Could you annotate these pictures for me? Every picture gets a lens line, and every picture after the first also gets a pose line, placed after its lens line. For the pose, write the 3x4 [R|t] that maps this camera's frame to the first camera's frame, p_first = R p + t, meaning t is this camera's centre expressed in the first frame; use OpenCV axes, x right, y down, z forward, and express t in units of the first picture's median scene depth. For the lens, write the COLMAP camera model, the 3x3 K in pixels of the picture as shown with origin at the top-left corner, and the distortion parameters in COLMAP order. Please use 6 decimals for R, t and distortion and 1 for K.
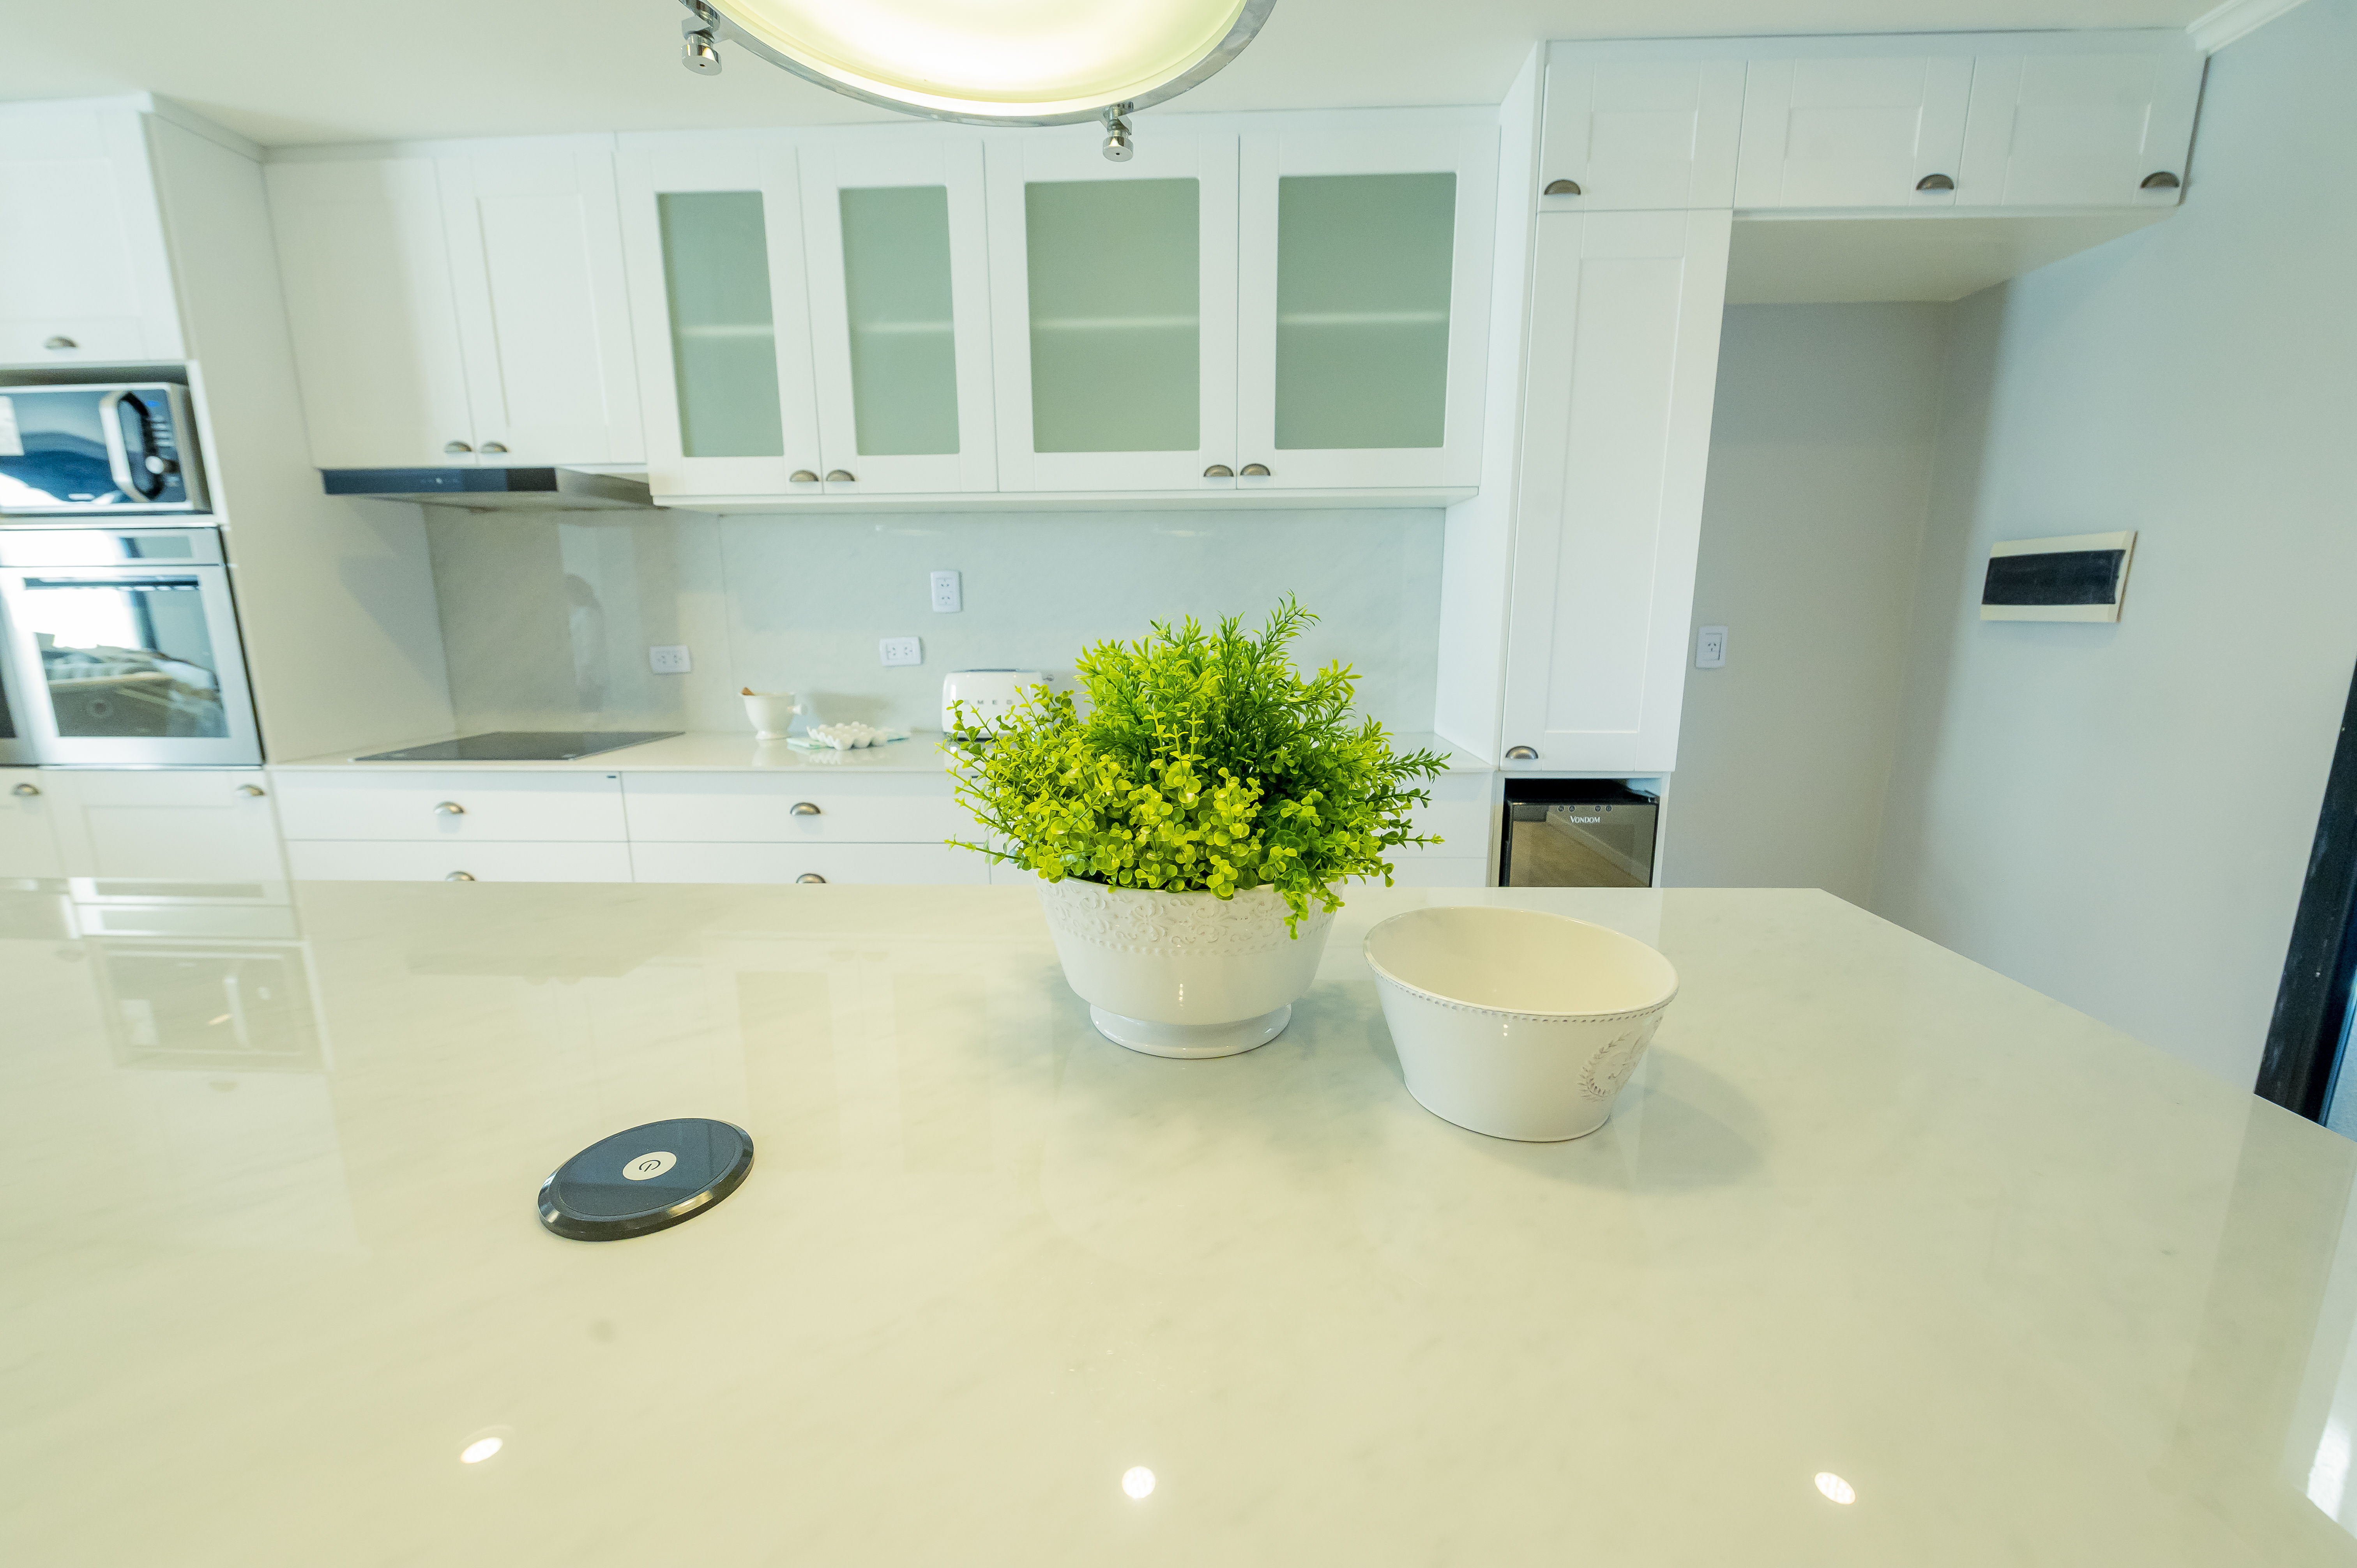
lens RADIAL K [[954.2, 0, 1194.9], [0, 954.2, 781.5], [0, 0, 1]] dist [-0.003479, -0.000714]
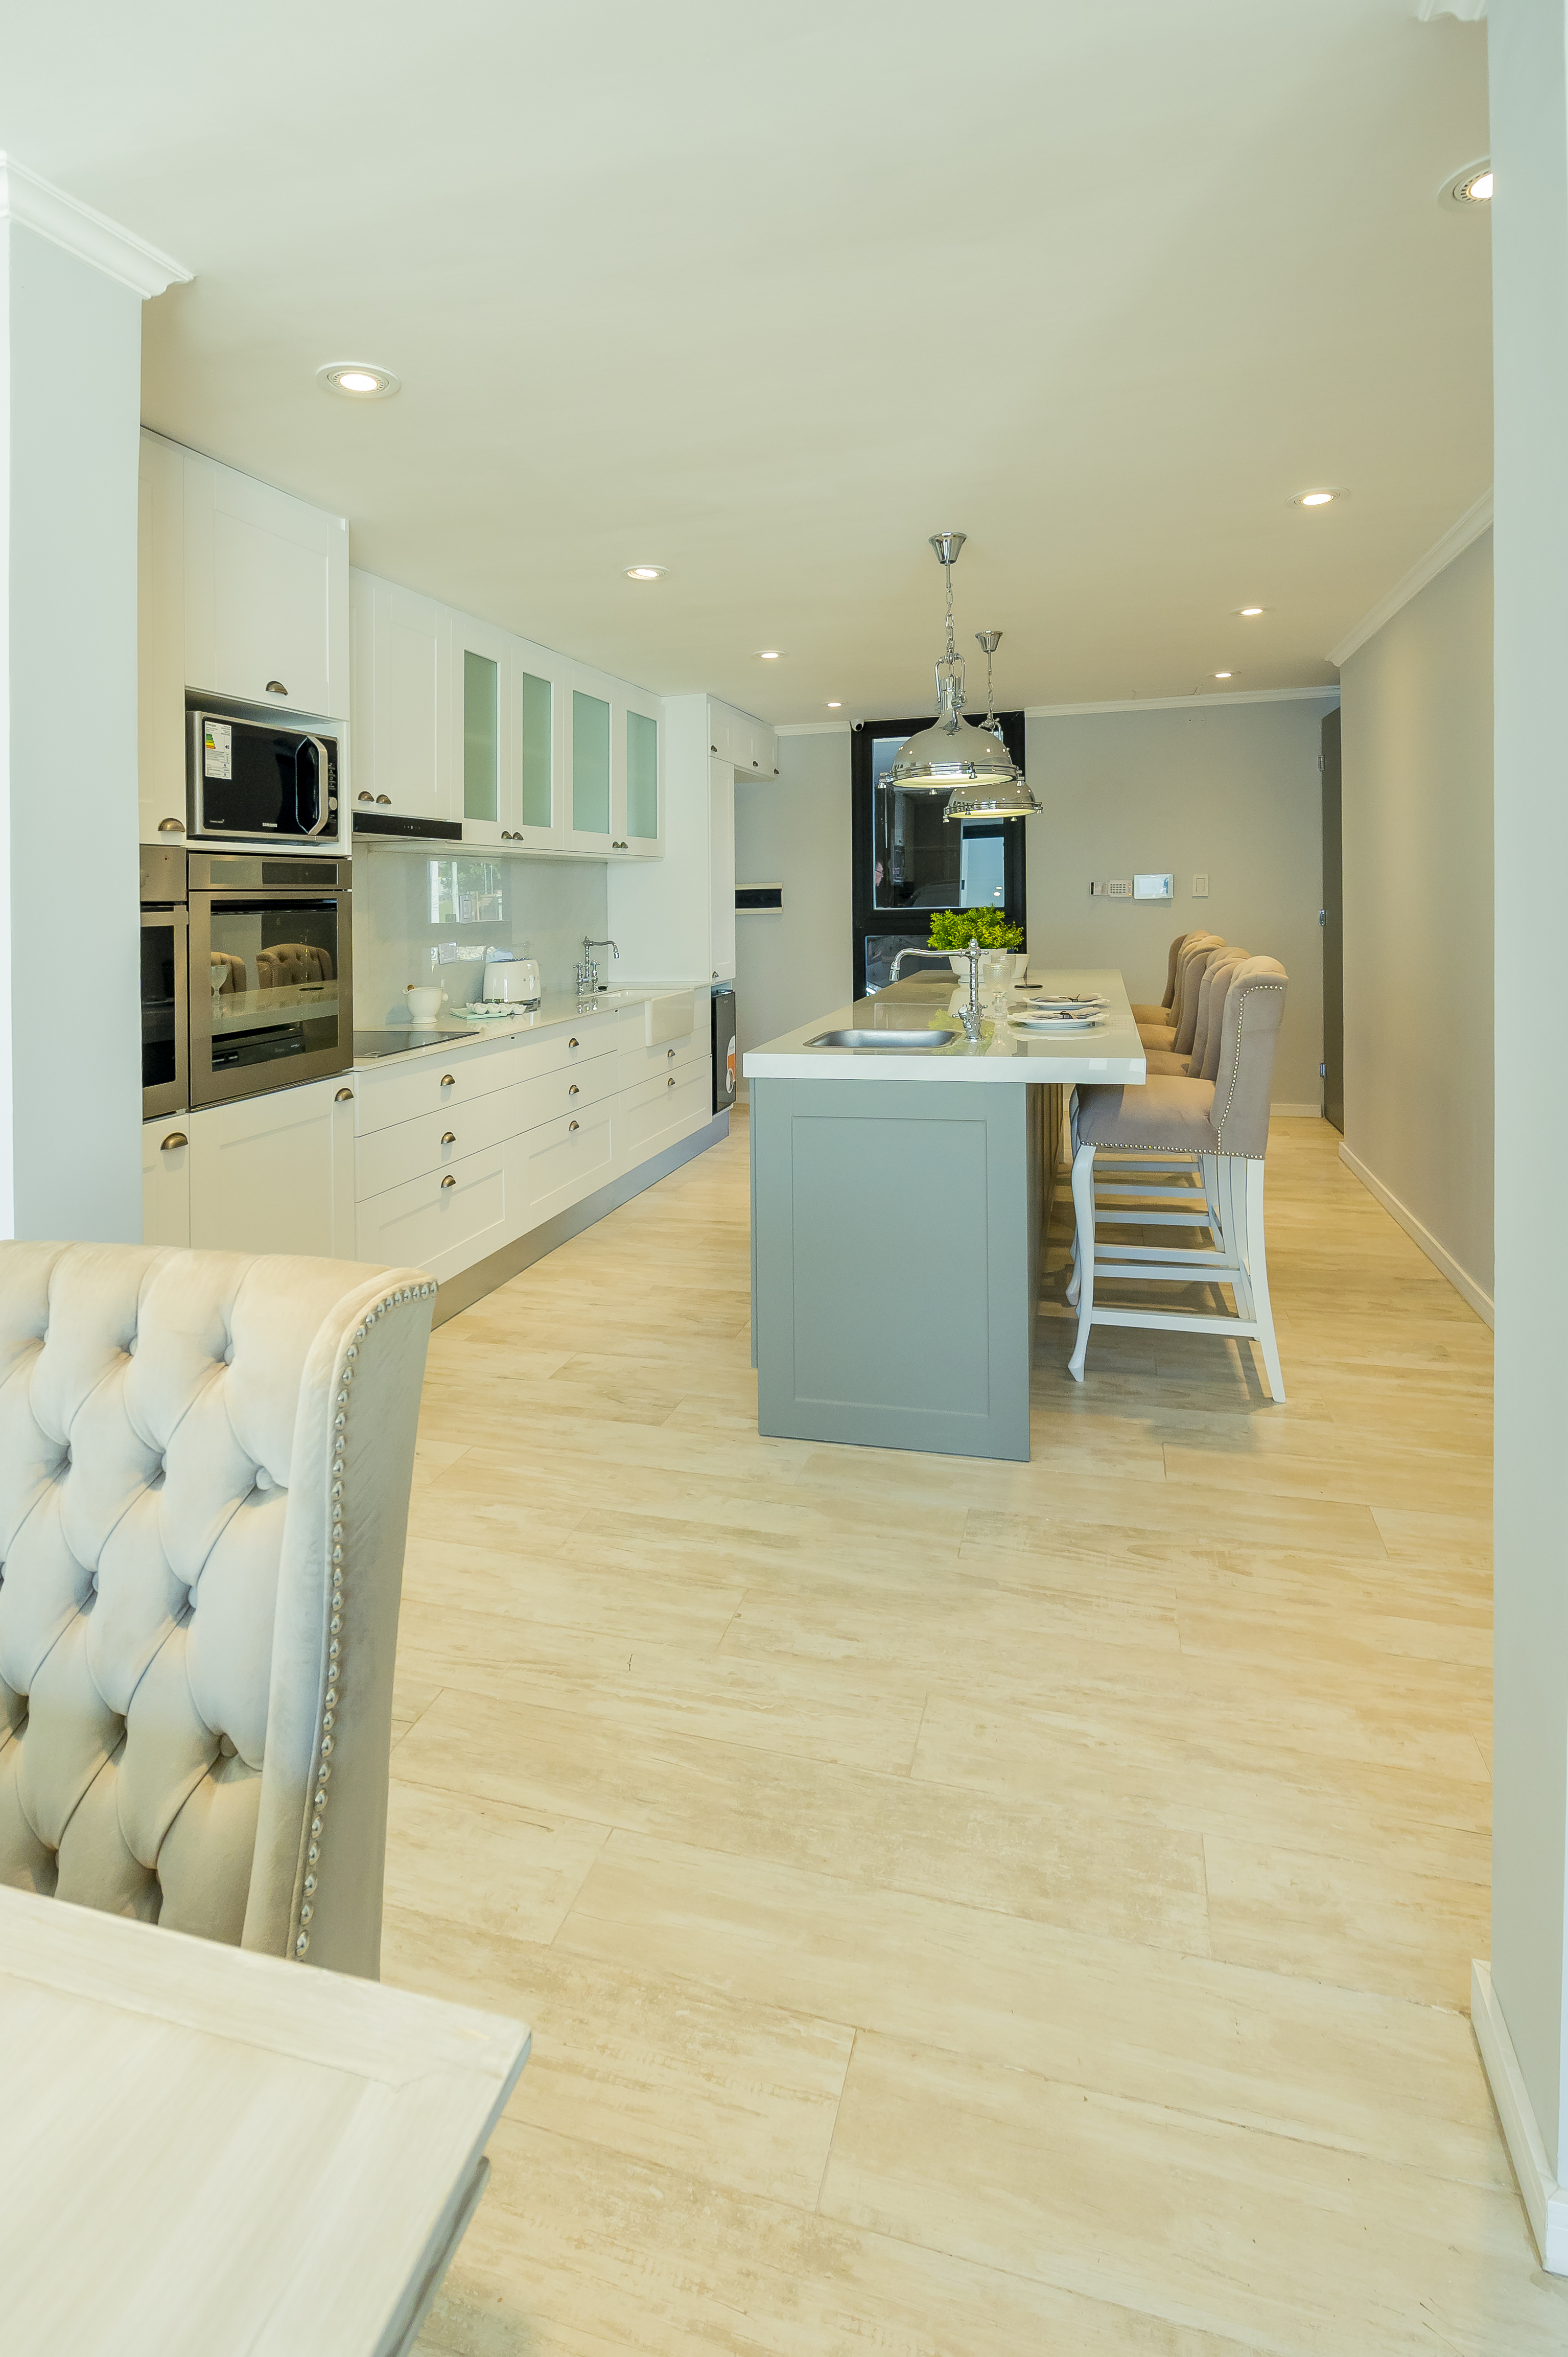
lens RADIAL K [[1177.8, 0, 773.6], [0, 1177.8, 899.1], [0, 0, 1]] dist [-0.001504, -0.000242]
pose [[0.224950, -0.003042, 0.974365, -2.198986], [0.204217, 0.977932, -0.044094, -0.049091], [-0.952729, 0.208901, 0.220607, 0.196365]]
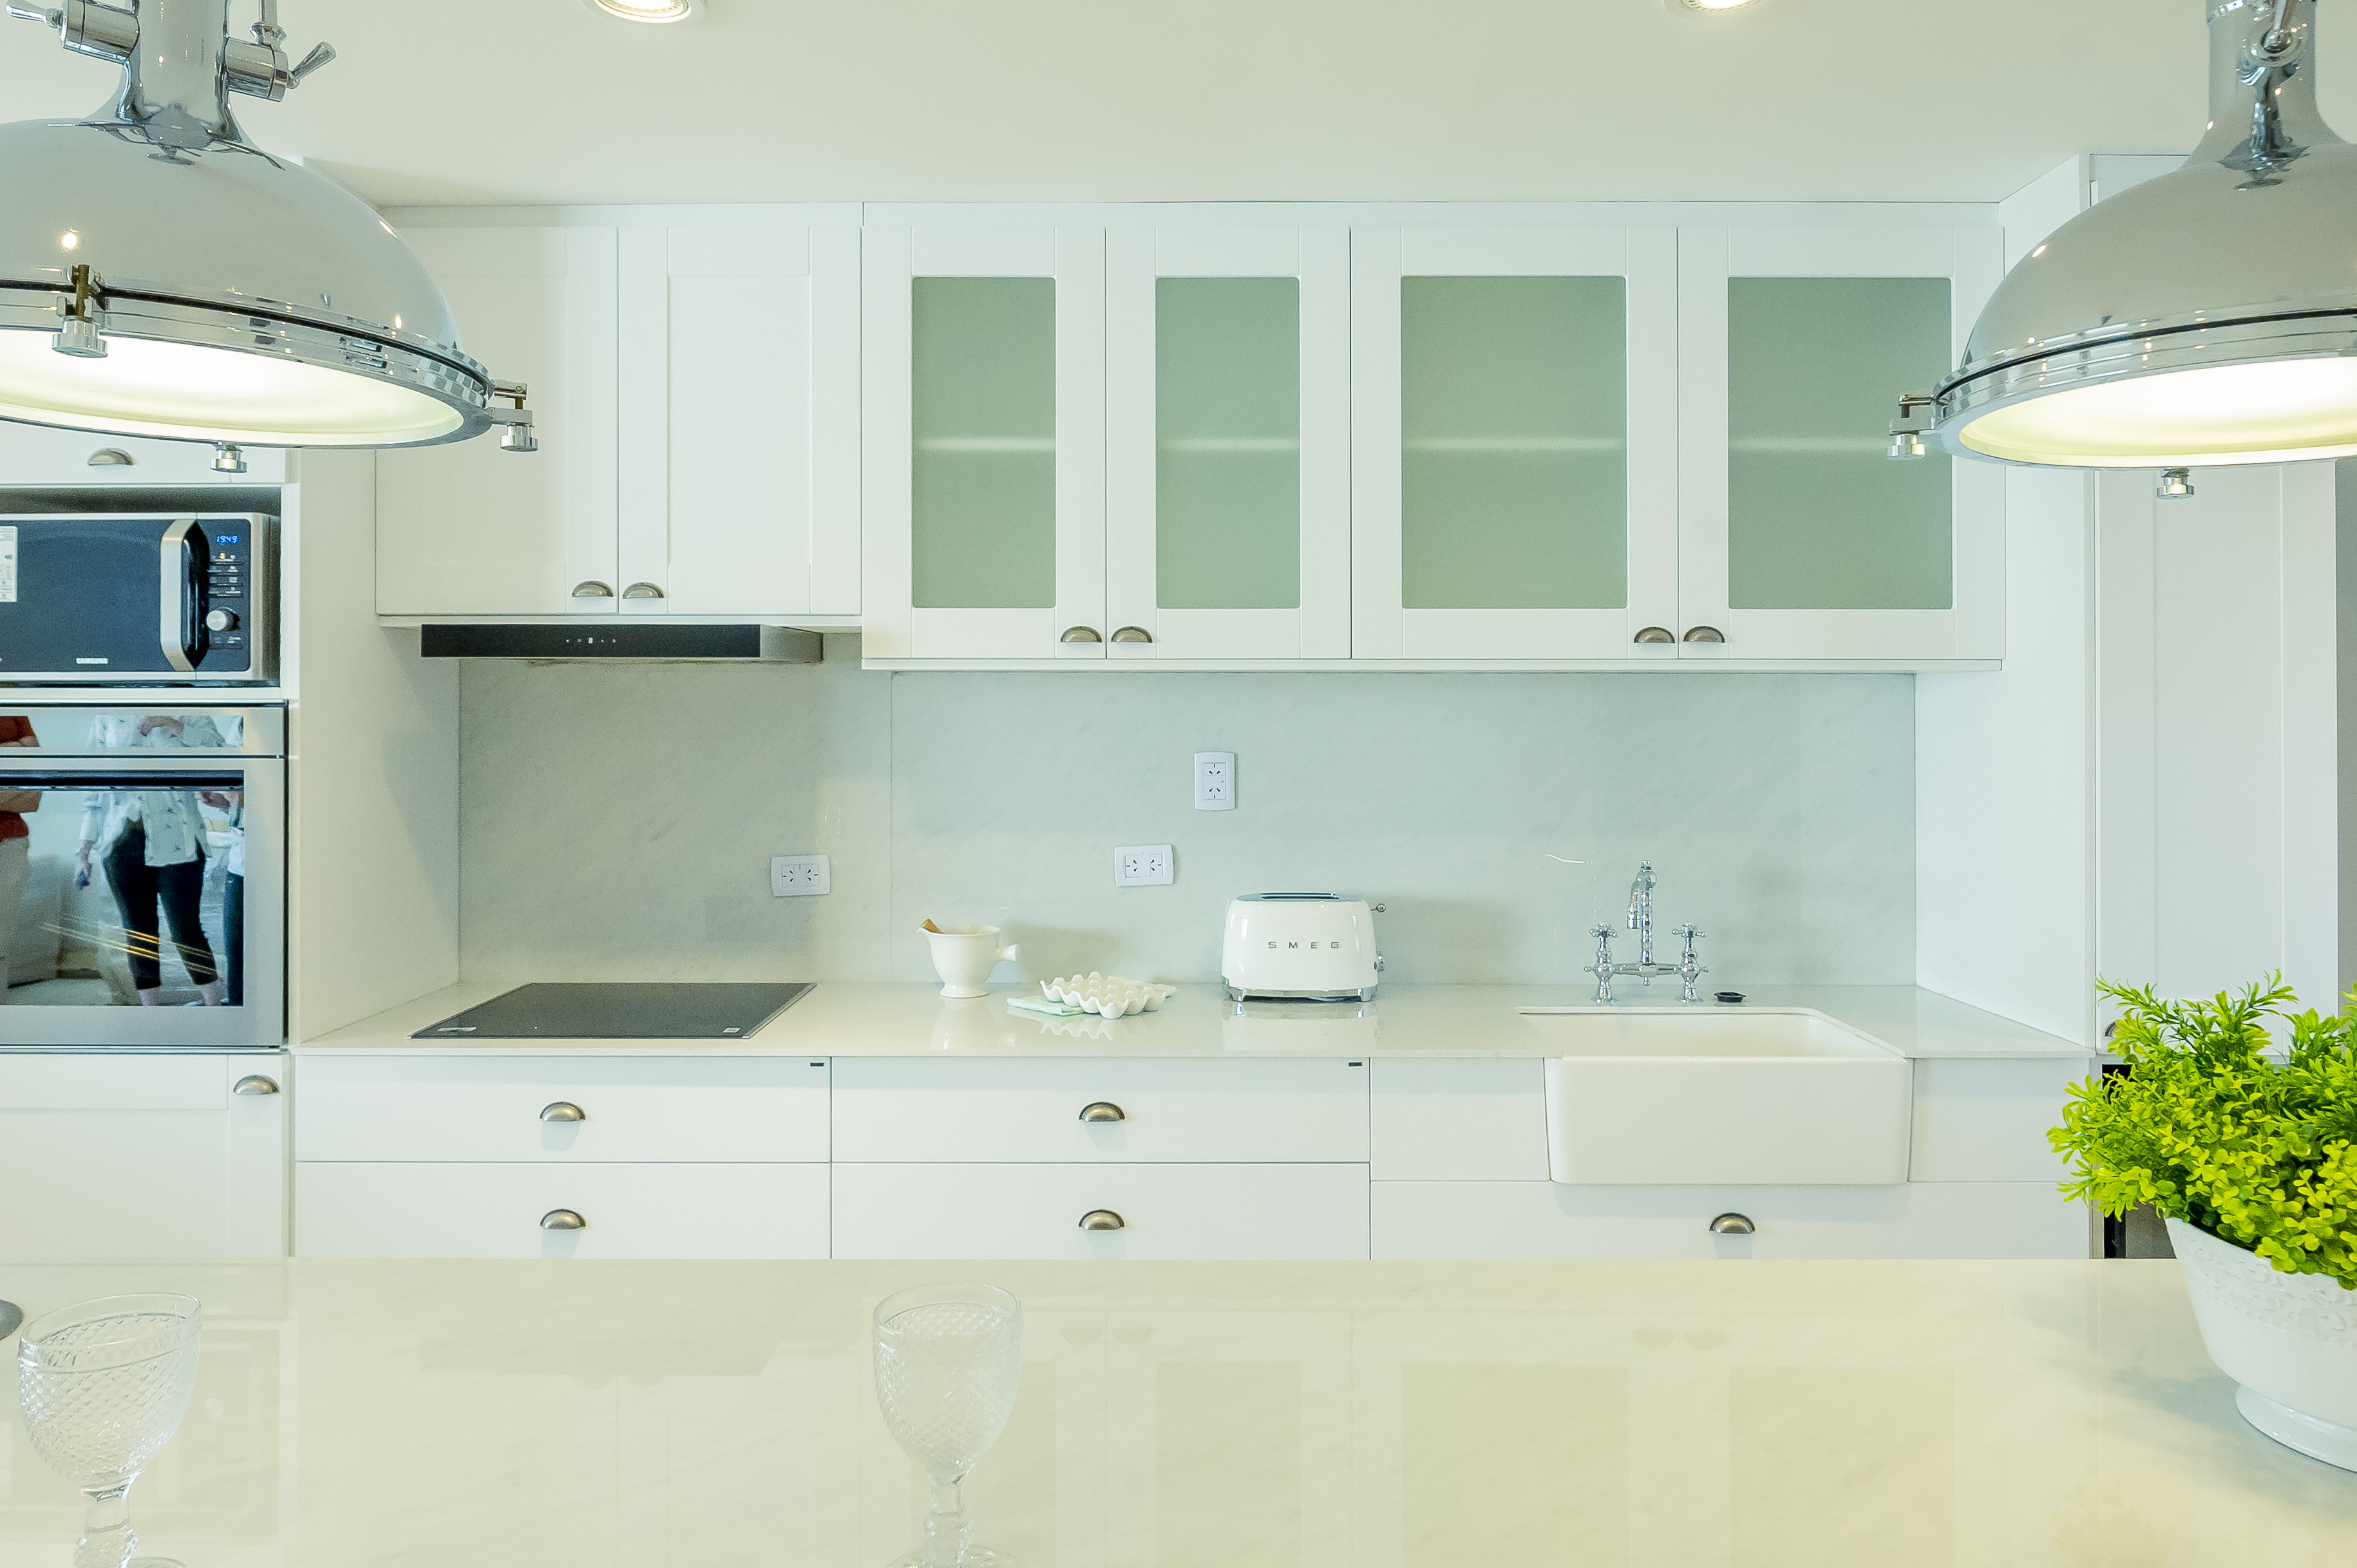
lens RADIAL K [[1596.3, 0, 1180.0], [0, 1596.3, 657.1], [0, 0, 1]] dist [-0.003100, -0.001498]
pose [[0.999166, 0.006983, 0.040224, -0.390316], [0.001556, 0.978037, -0.208424, -0.050805], [-0.040796, 0.208312, 0.977211, -0.192122]]
